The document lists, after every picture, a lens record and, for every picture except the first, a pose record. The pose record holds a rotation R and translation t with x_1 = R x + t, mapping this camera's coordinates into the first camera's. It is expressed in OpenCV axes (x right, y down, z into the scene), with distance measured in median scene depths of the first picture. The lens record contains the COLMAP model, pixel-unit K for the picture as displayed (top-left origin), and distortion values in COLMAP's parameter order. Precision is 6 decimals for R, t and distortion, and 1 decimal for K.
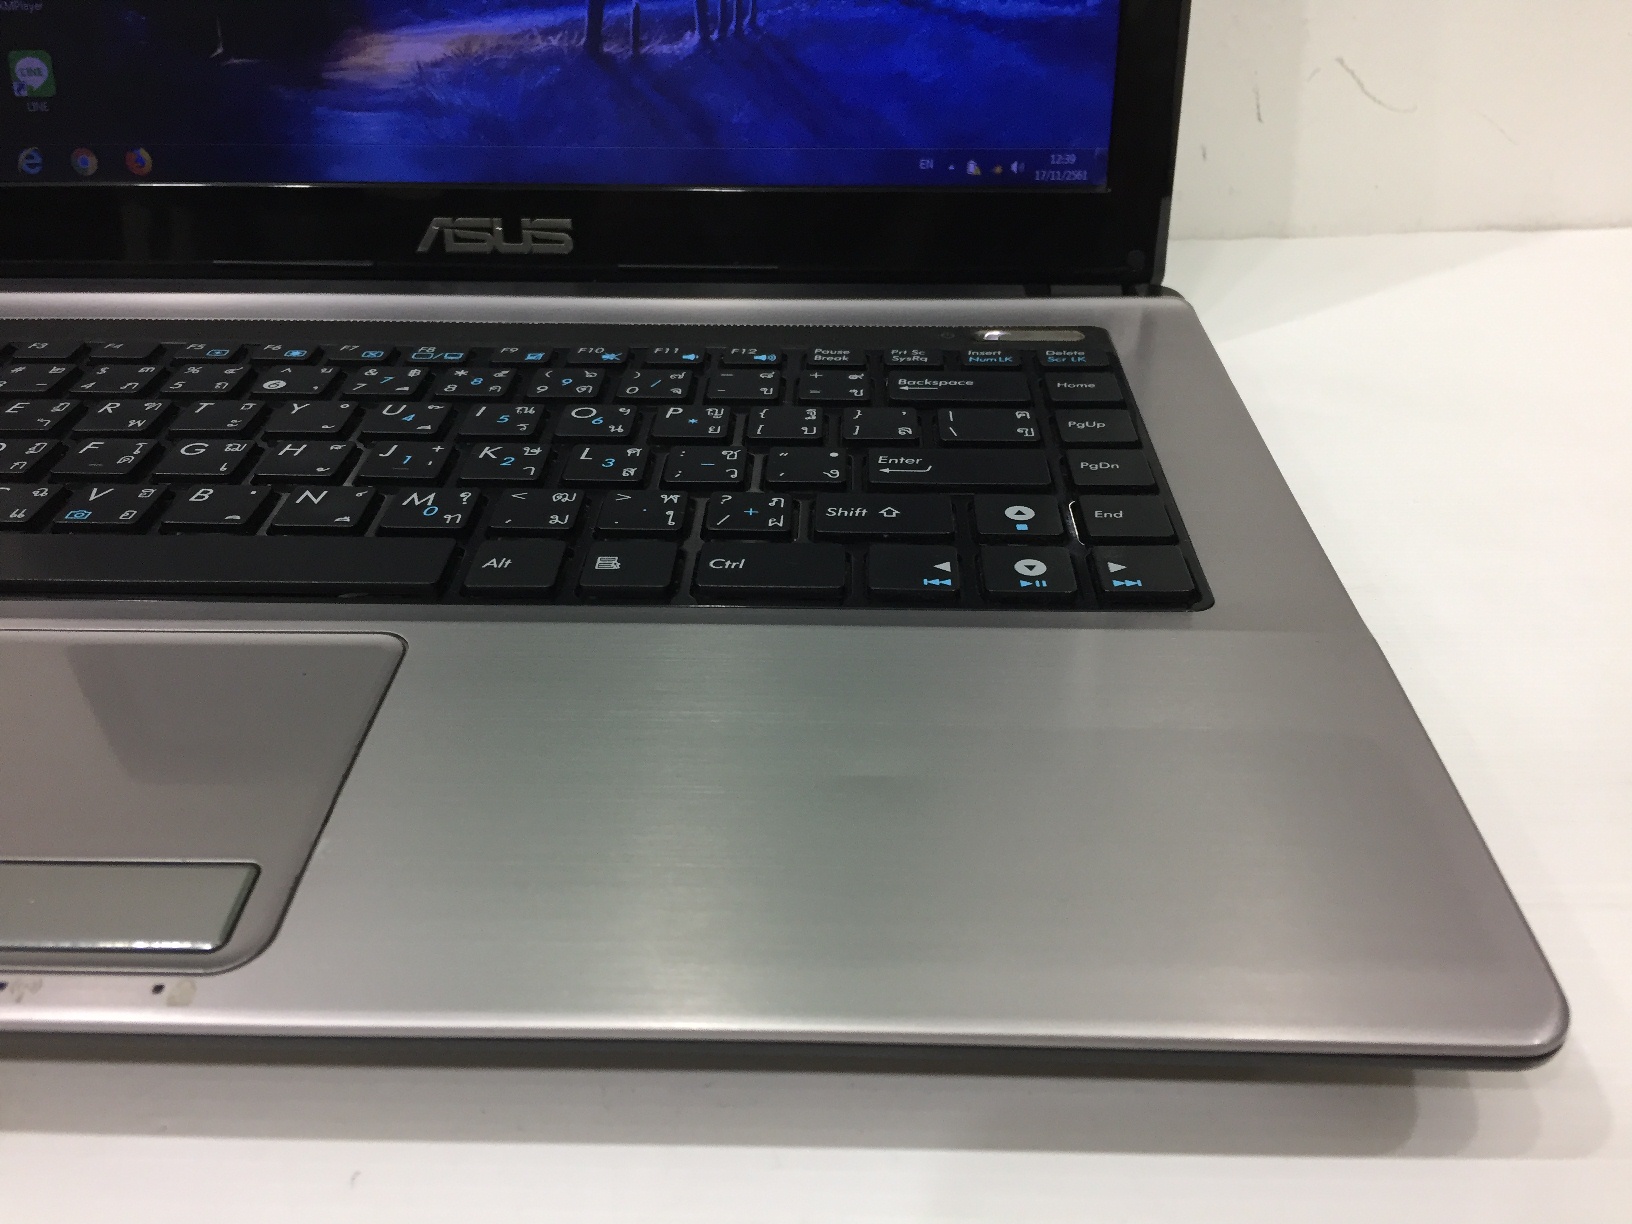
lens RADIAL K [[1299.5, 0, 816.0], [0, 1299.5, 612.0], [0, 0, 1]] dist [0.105824, -0.192212]
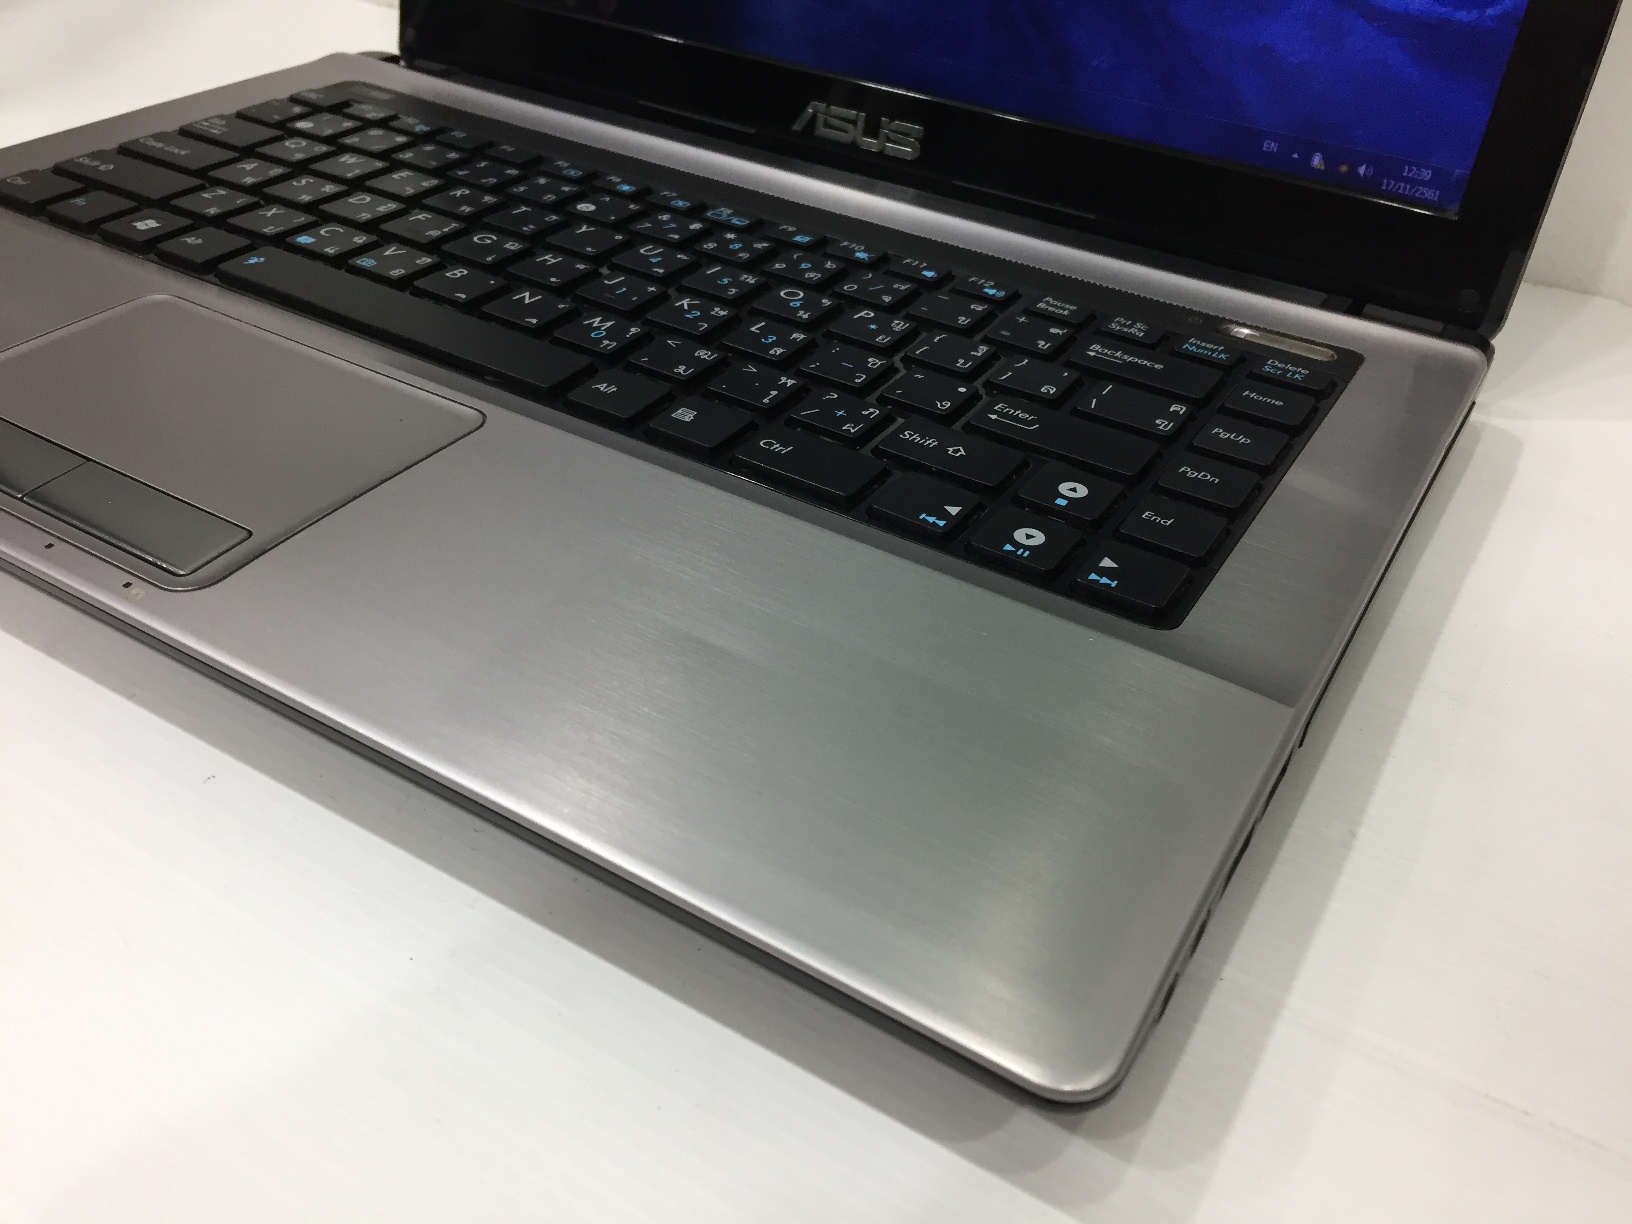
lens RADIAL K [[1441.2, 0, 816.0], [0, 1441.2, 612.0], [0, 0, 1]] dist [0.114849, -0.379277]
pose [[0.865244, 0.334435, -0.373504, 0.315989], [-0.336792, 0.939594, 0.061113, 0.003540], [0.371380, 0.072916, 0.925613, -0.011308]]
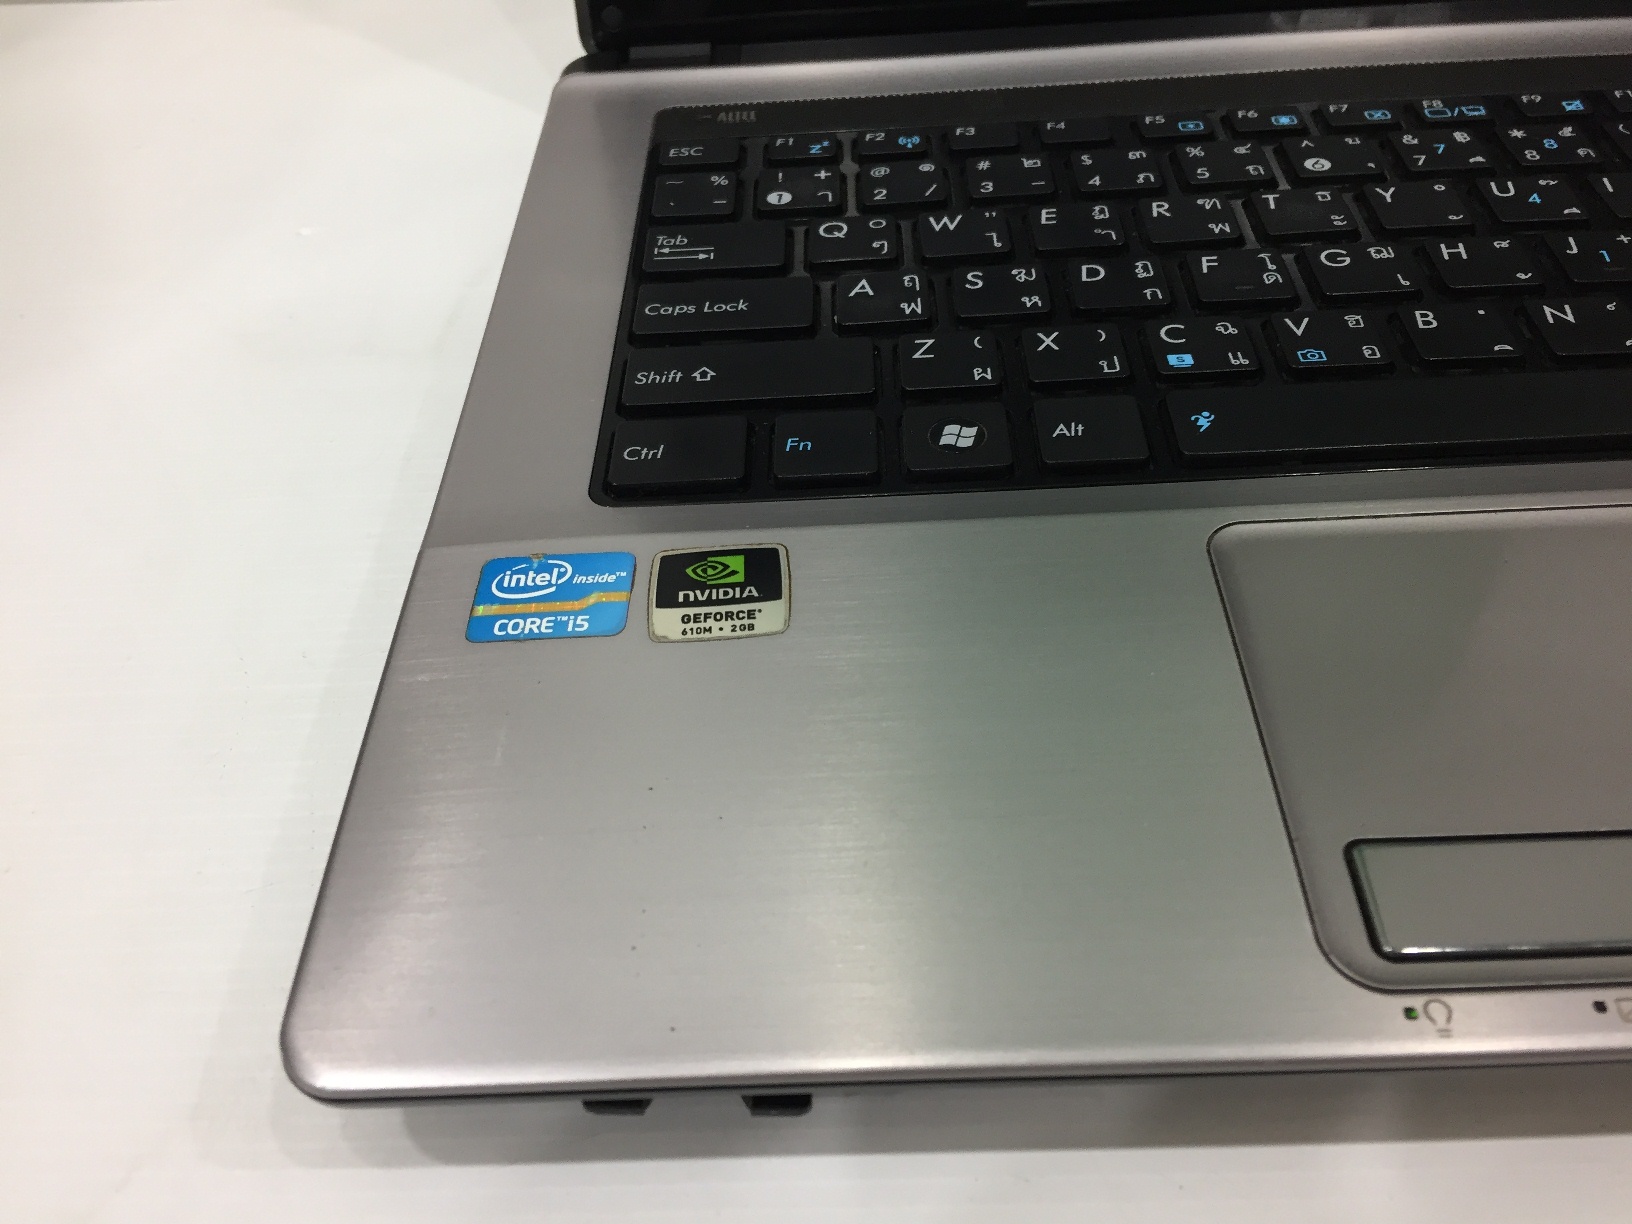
lens RADIAL K [[1807.2, 0, 816.0], [0, 1807.2, 612.0], [0, 0, 1]] dist [0.089215, -0.272570]
pose [[0.998087, -0.059712, -0.016014, -0.689092], [0.060549, 0.996467, 0.058194, -0.008533], [0.012483, -0.059052, 0.998177, 0.019085]]
